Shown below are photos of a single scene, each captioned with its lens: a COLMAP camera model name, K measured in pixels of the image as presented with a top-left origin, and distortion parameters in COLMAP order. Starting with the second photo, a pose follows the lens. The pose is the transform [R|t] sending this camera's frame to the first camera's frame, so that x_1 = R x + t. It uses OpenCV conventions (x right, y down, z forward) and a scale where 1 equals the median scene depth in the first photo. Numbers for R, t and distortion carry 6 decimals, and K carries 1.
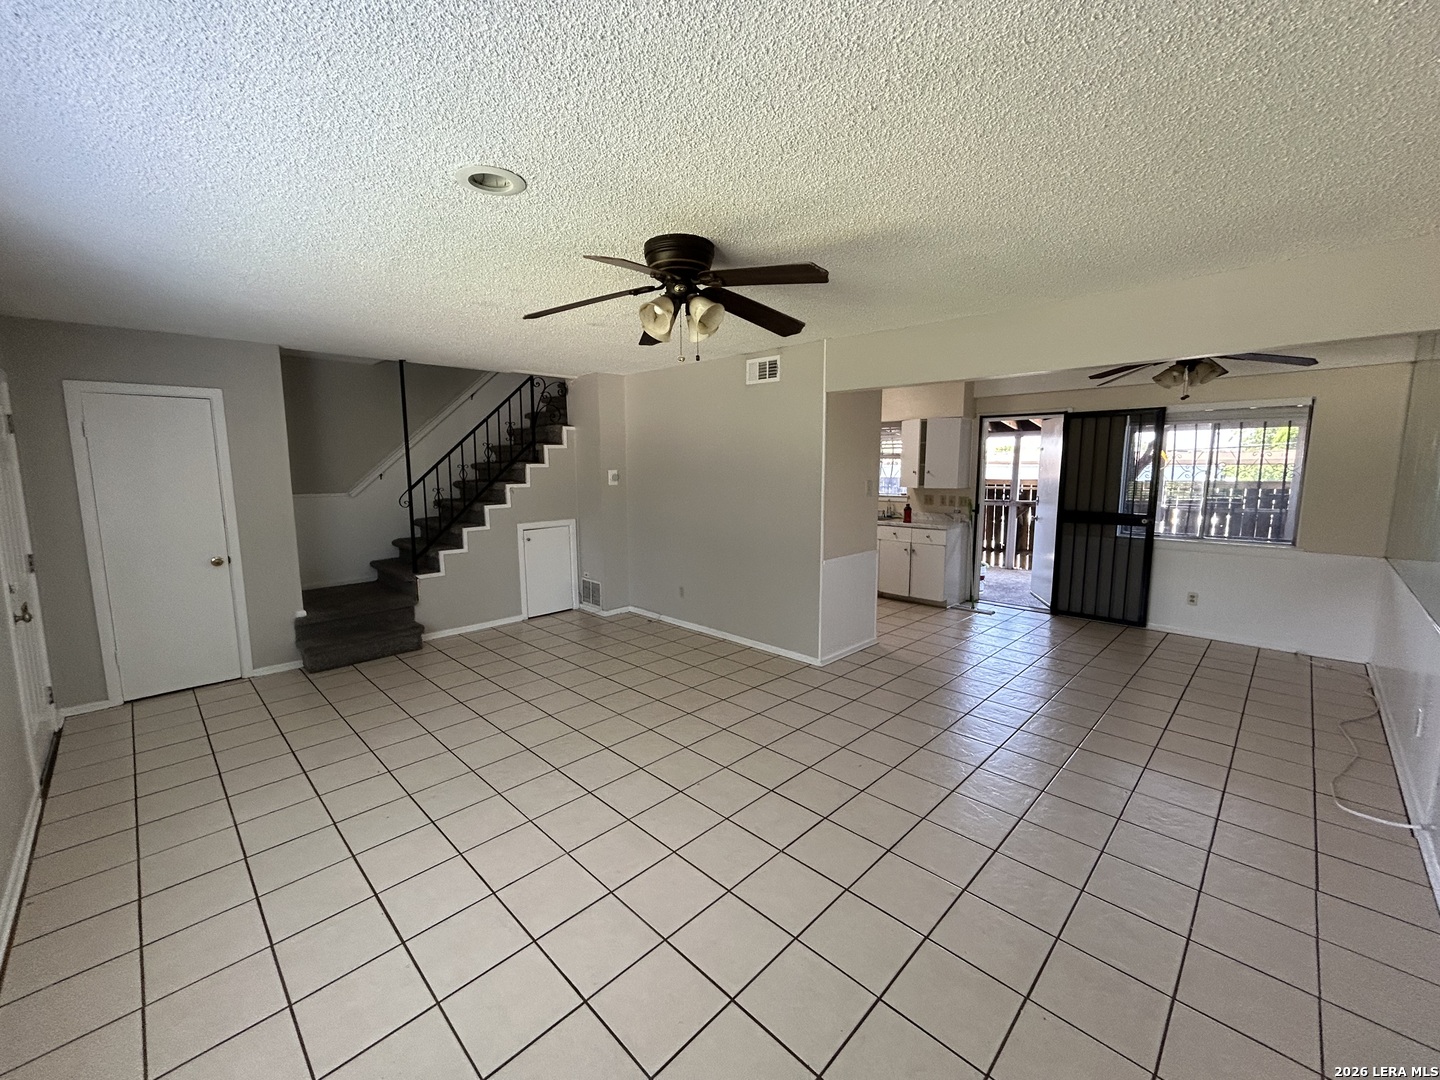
lens RADIAL K [[582.3, 0, 717.4], [0, 582.3, 535.8], [0, 0, 1]] dist [0.014216, 0.000062]
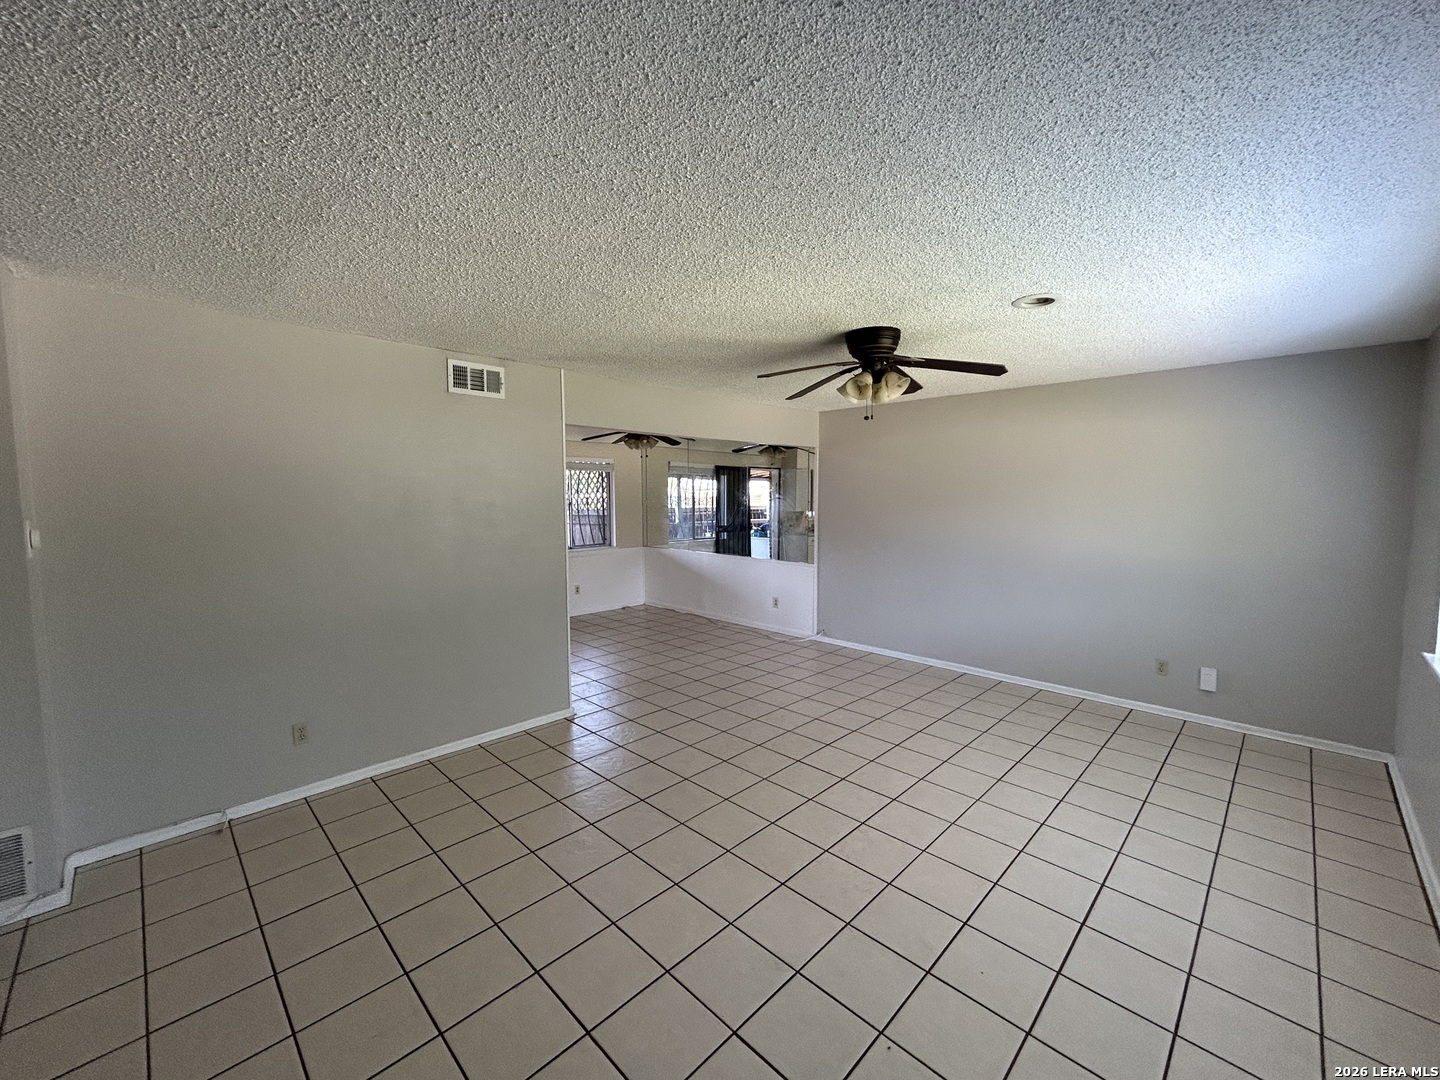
lens RADIAL K [[582.3, 0, 717.4], [0, 582.3, 535.8], [0, 0, 1]] dist [0.014216, 0.000062]
pose [[0.006942, -0.068317, 0.997639, -0.951312], [0.127505, 0.989581, 0.066878, -0.119201], [-0.991814, 0.126739, 0.015581, 0.934440]]
